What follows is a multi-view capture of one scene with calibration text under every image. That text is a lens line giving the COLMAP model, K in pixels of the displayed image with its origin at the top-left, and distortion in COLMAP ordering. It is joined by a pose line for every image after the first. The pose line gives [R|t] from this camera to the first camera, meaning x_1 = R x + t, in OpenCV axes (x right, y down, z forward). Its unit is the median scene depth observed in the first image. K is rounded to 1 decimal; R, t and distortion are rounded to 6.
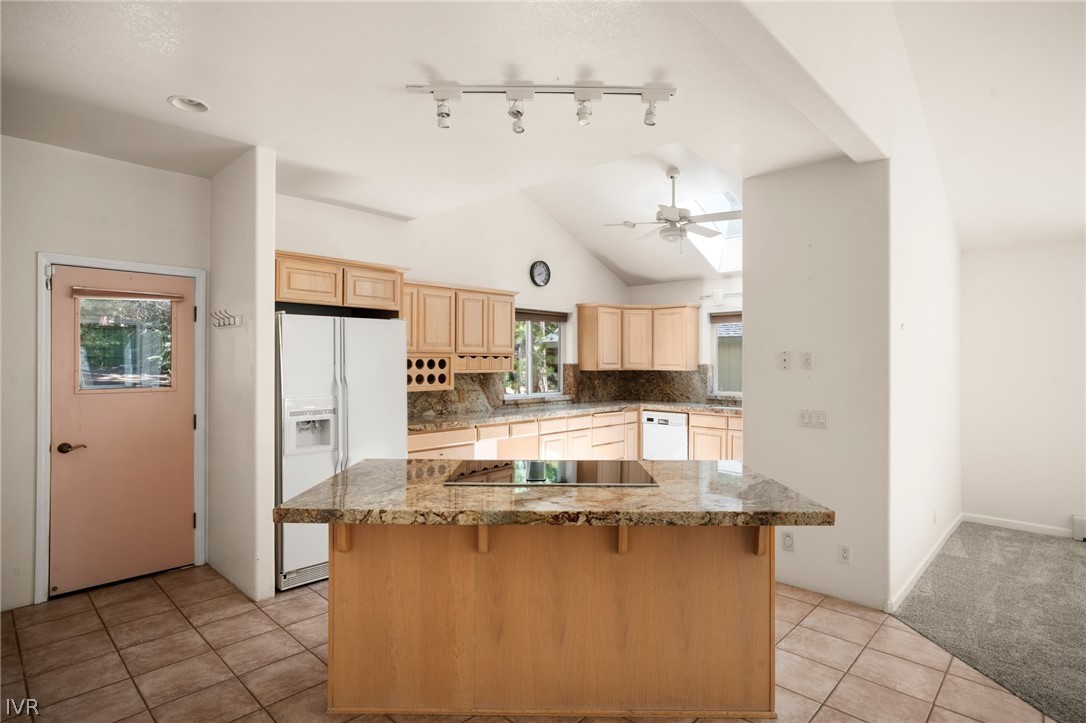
lens RADIAL K [[555.3, 0, 542.6], [0, 555.3, 361.3], [0, 0, 1]] dist [-0.002443, -0.000045]
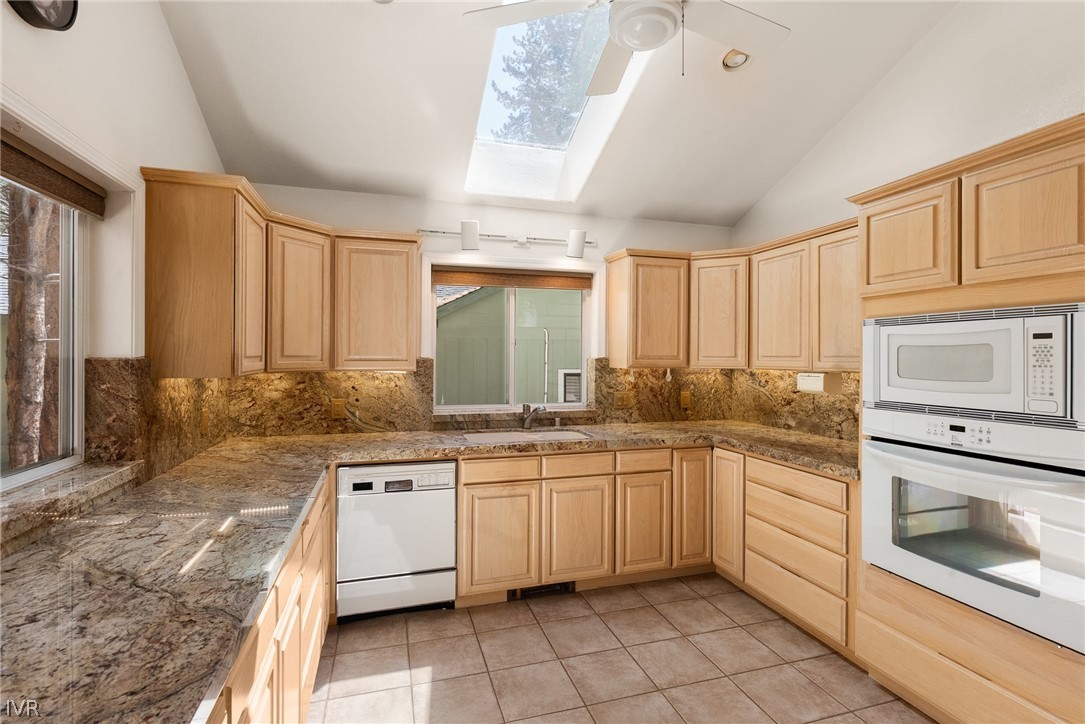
lens RADIAL K [[506.1, 0, 545.3], [0, 506.1, 355.2], [0, 0, 1]] dist [0.001659, 0.001449]
pose [[0.479330, -0.000431, 0.877635, -0.088072], [-0.002877, 0.999994, 0.002062, 0.001687], [-0.877630, -0.003514, 0.479325, 0.718497]]
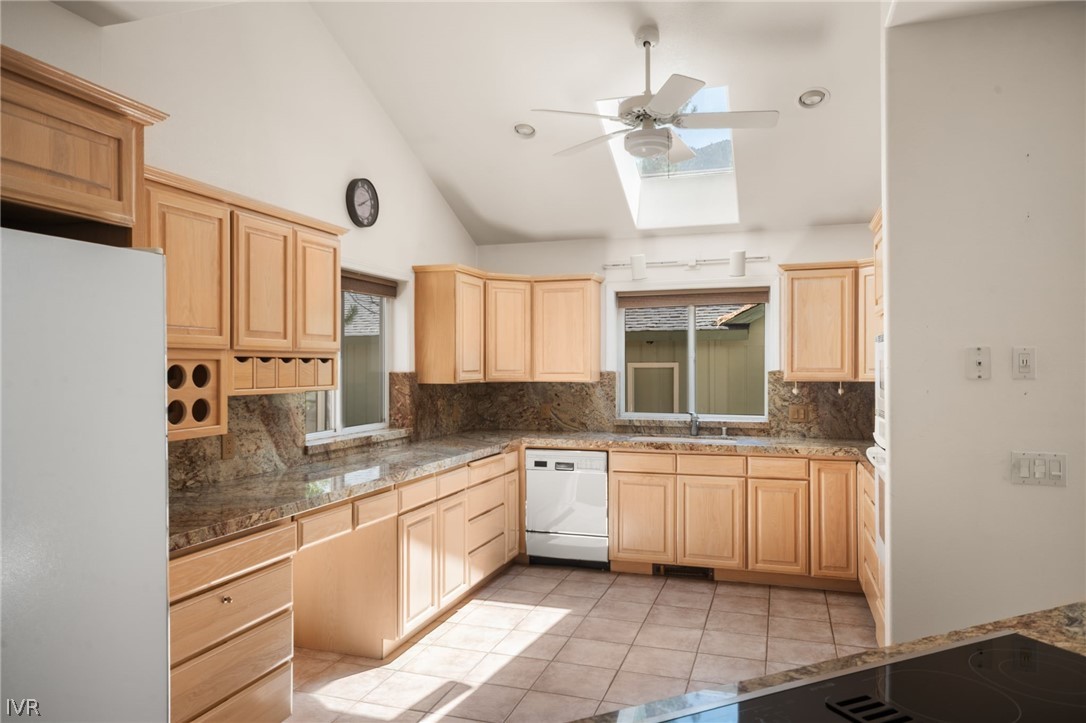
lens RADIAL K [[715.6, 0, 542.7], [0, 715.6, 363.9], [0, 0, 1]] dist [0.006438, 0.002497]
pose [[0.903227, -0.003354, 0.429149, -0.143498], [0.005344, 0.999980, -0.003433, -0.000760], [-0.429129, 0.005394, 0.903227, 0.310846]]
